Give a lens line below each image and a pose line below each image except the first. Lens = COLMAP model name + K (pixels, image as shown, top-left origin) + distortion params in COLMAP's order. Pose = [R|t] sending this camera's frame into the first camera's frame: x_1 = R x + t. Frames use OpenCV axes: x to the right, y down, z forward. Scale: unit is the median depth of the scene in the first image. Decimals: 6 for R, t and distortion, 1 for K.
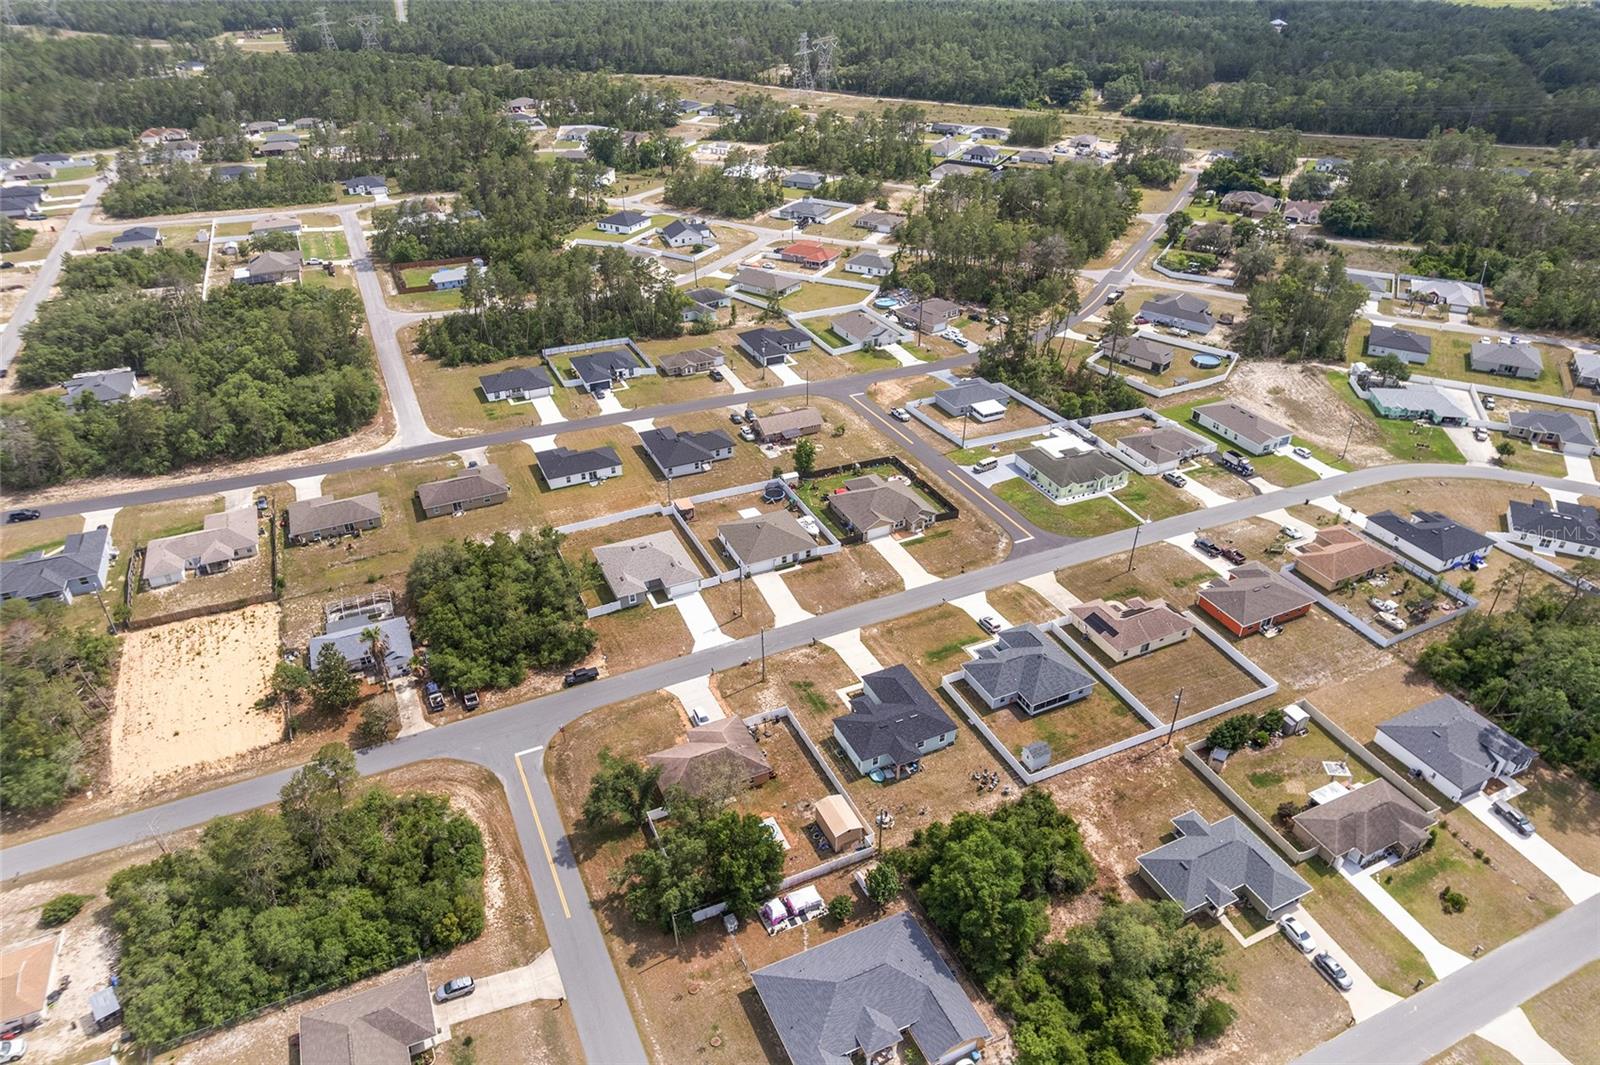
lens RADIAL K [[1023.7, 0, 805.7], [0, 1023.7, 549.9], [0, 0, 1]] dist [-0.084840, 0.076379]
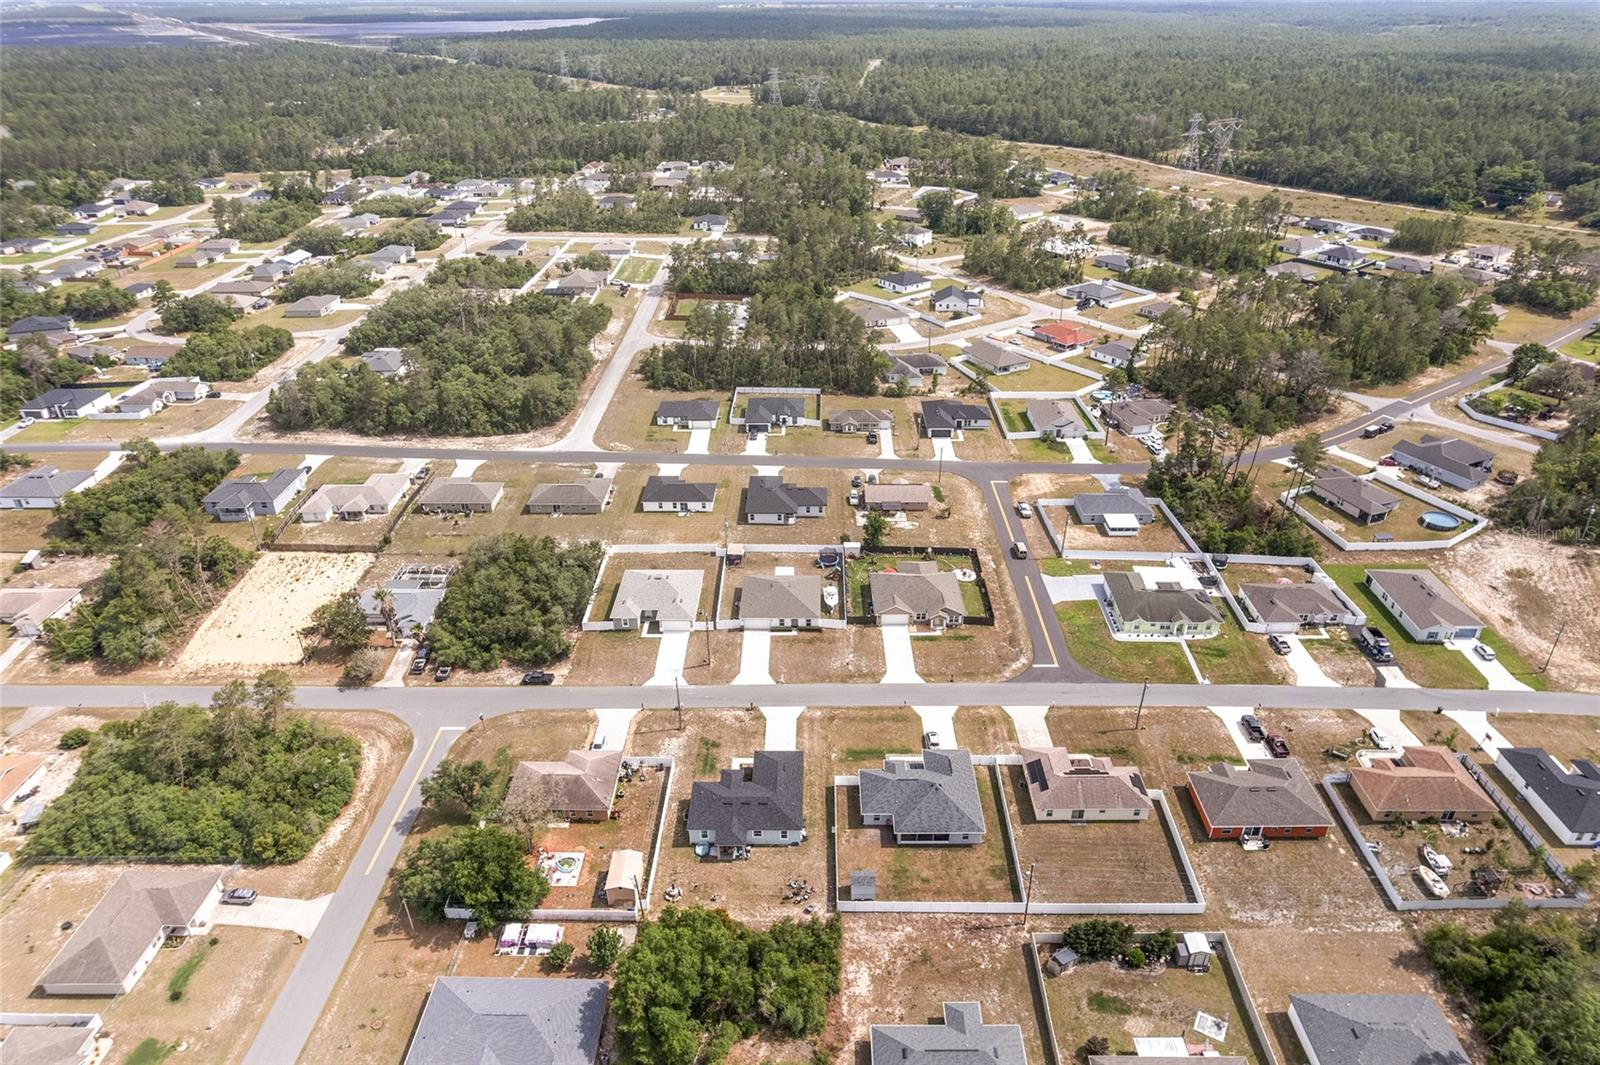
lens RADIAL K [[1023.7, 0, 805.7], [0, 1023.7, 549.9], [0, 0, 1]] dist [-0.084840, 0.076379]
pose [[0.901013, 0.208530, -0.380383, 0.314594], [-0.229590, 0.973233, -0.010292, -0.047067], [0.368055, 0.096606, 0.924772, 0.072587]]
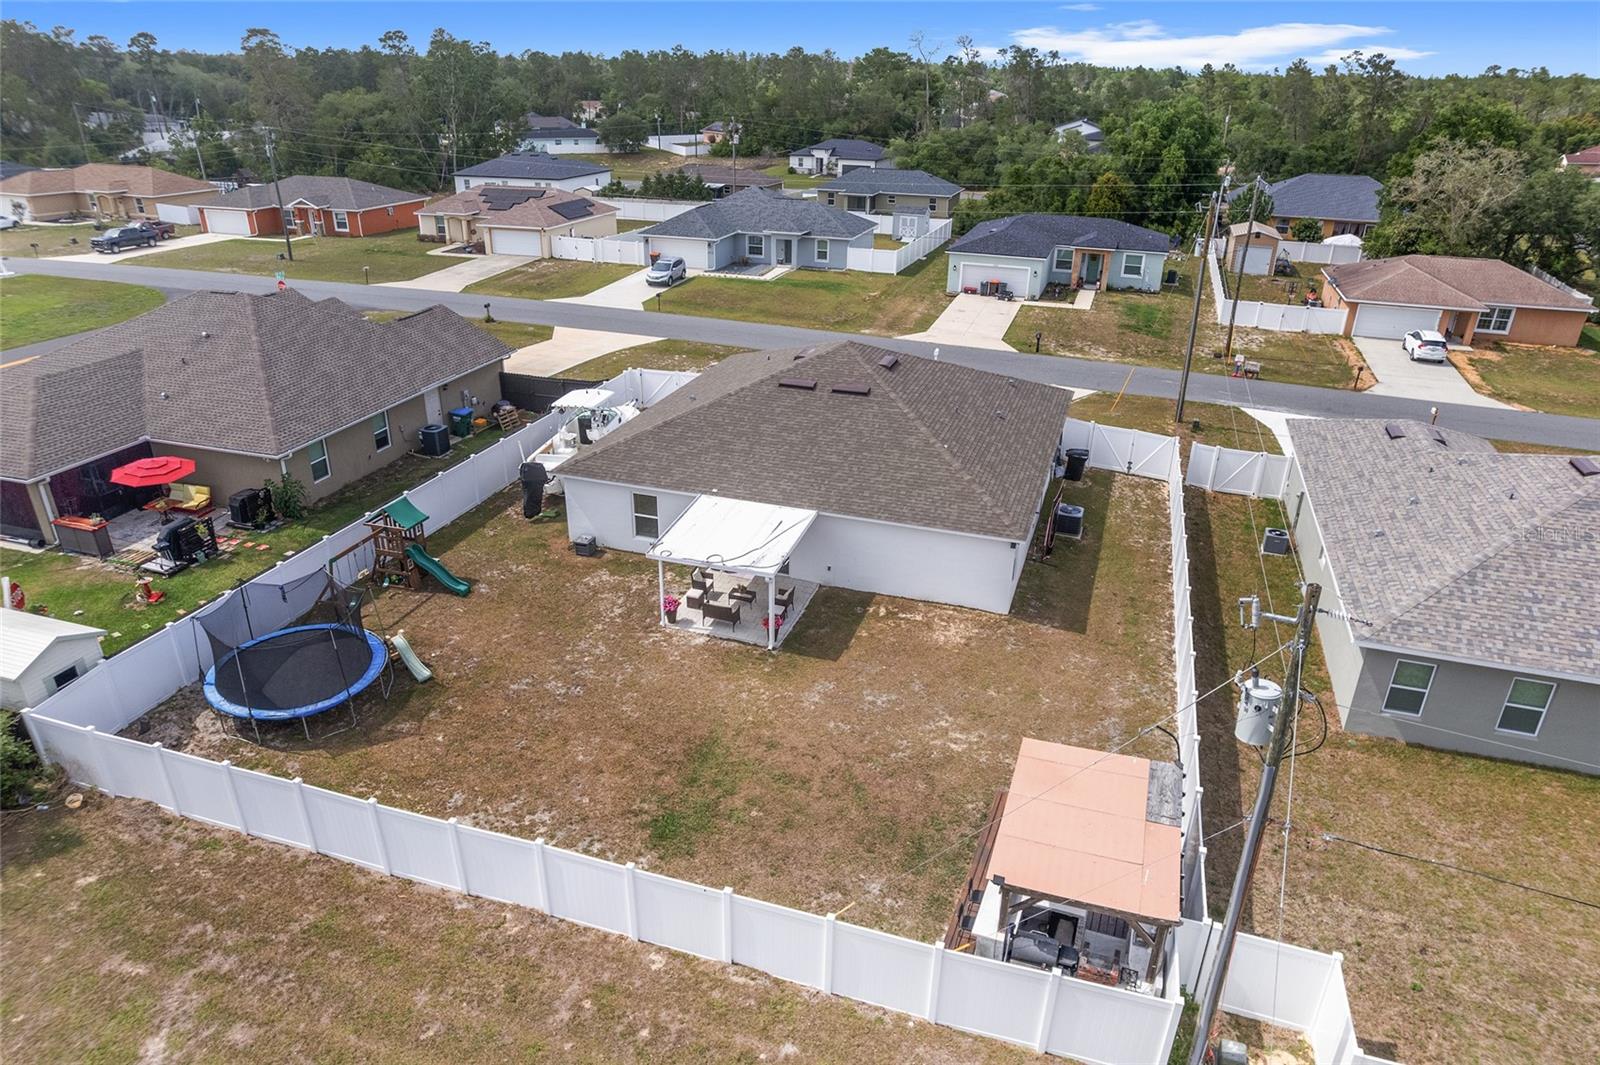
lens RADIAL K [[1023.7, 0, 805.7], [0, 1023.7, 549.9], [0, 0, 1]] dist [-0.084840, 0.076379]
pose [[-0.728167, -0.306021, 0.613289, -0.138517], [0.356347, 0.595316, 0.720150, -0.123352], [-0.585482, 0.742933, -0.324440, 0.962548]]
